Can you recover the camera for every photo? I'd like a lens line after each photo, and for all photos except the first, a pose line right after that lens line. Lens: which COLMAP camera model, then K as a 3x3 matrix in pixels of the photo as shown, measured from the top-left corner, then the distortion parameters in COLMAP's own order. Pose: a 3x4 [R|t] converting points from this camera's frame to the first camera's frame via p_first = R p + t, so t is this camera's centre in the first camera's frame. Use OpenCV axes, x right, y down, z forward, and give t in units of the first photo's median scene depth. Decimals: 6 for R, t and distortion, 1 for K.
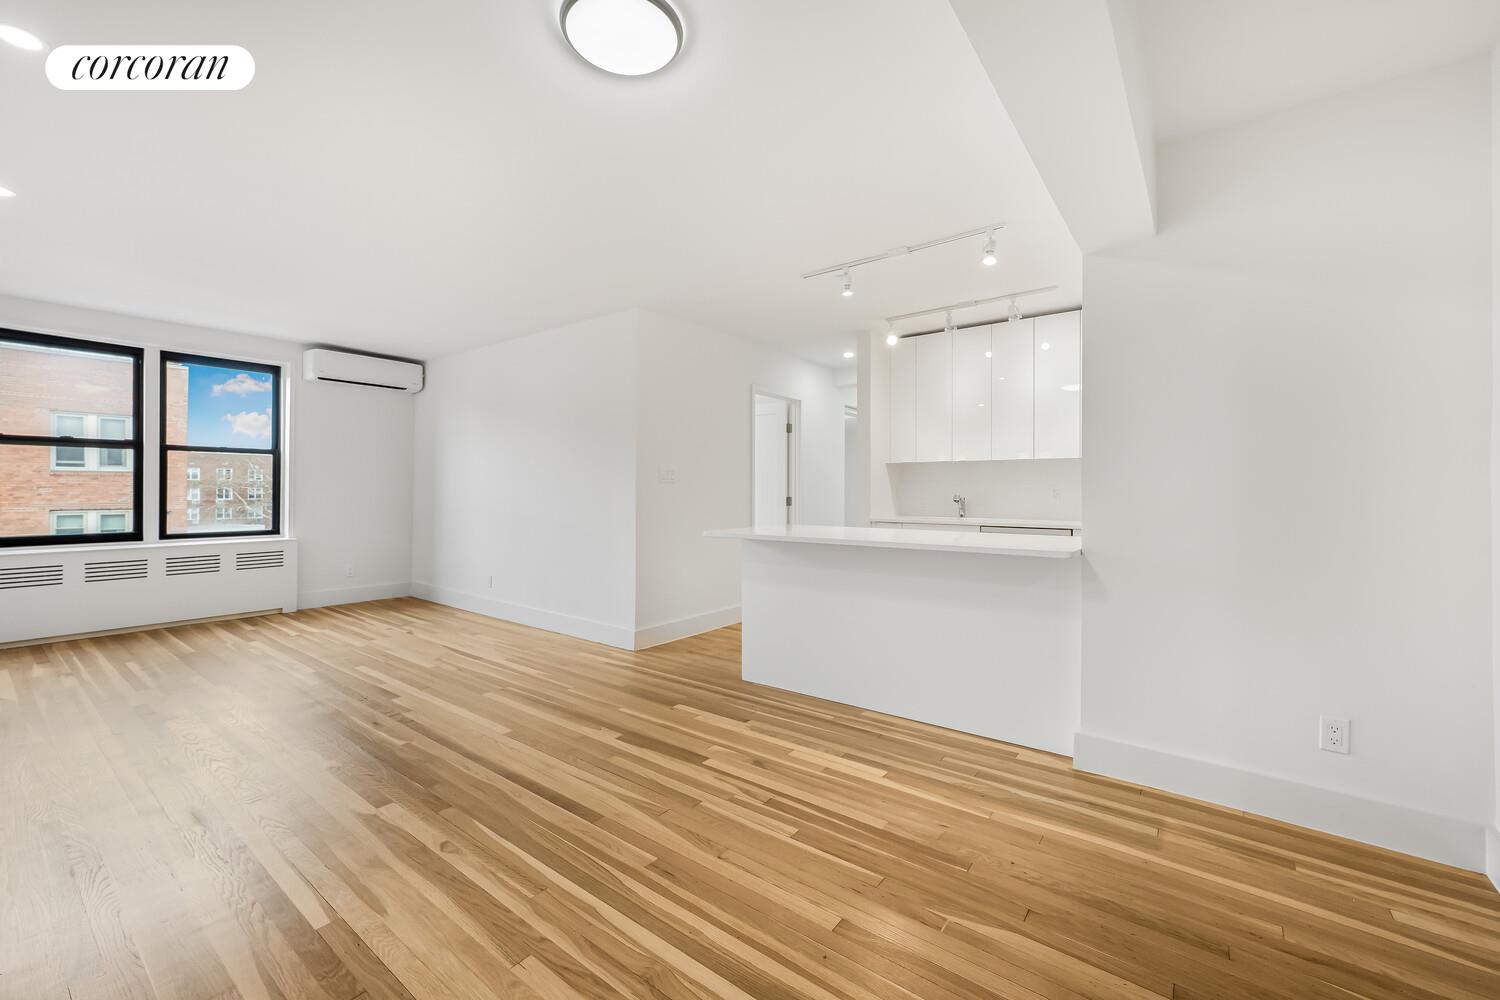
lens RADIAL K [[604.1, 0, 749.3], [0, 604.1, 492.6], [0, 0, 1]] dist [0.000566, 0.000022]
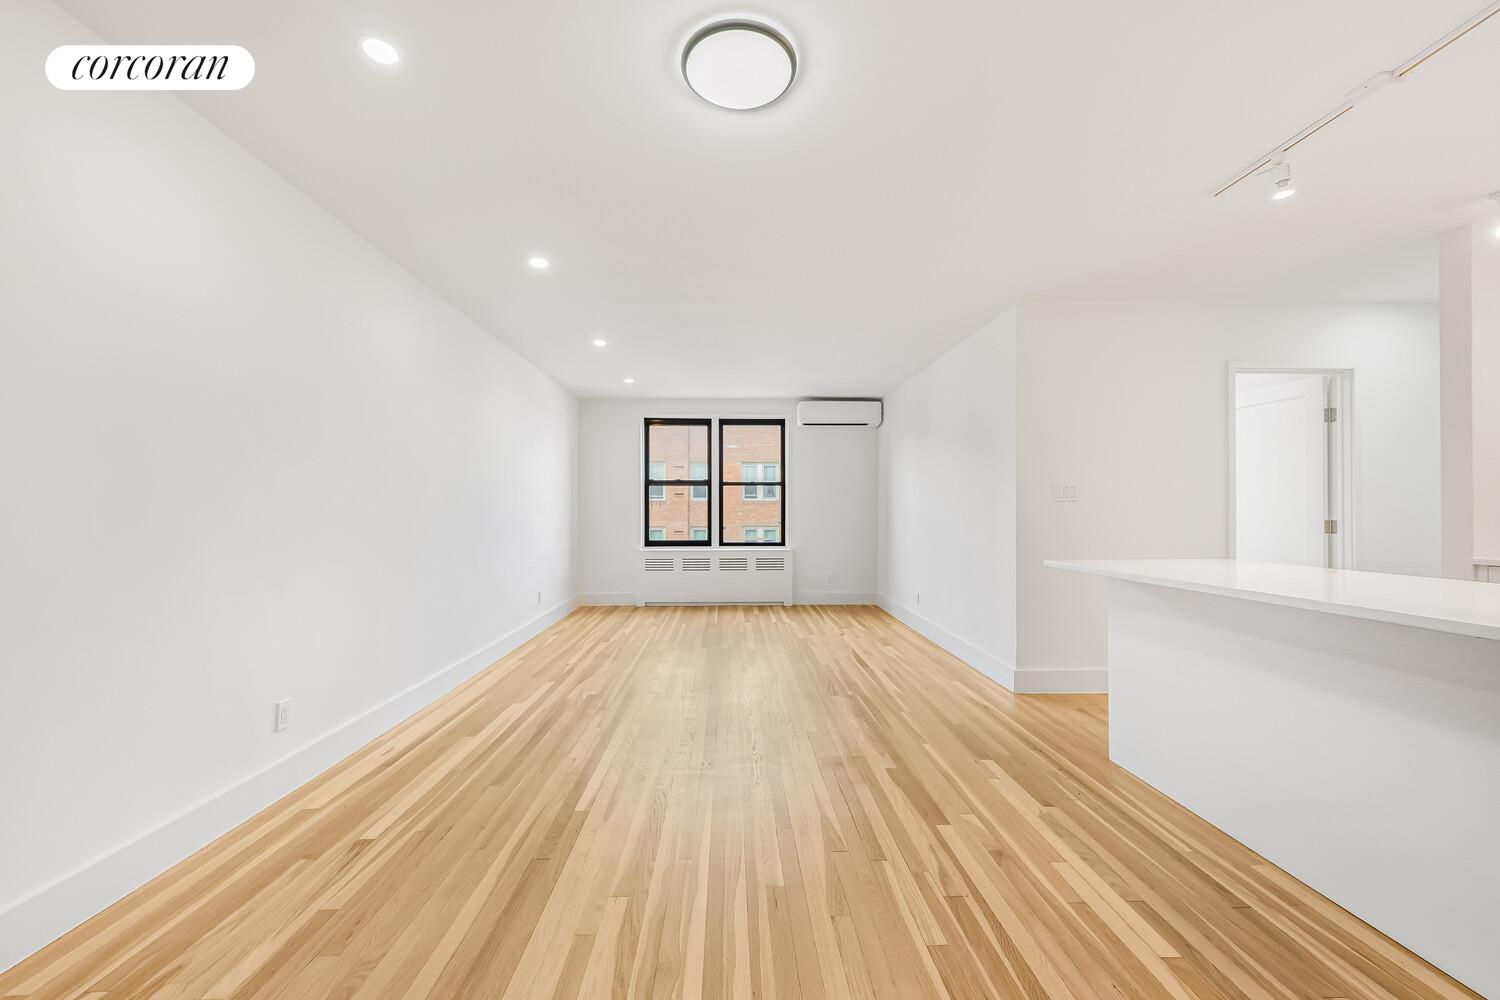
lens RADIAL K [[597.2, 0, 748.1], [0, 597.2, 513.9], [0, 0, 1]] dist [0.003392, 0.000227]
pose [[0.632821, -0.001808, -0.774296, 0.210218], [-0.000041, 0.999997, -0.002368, 0.002394], [0.774298, 0.001531, 0.632819, 0.127643]]
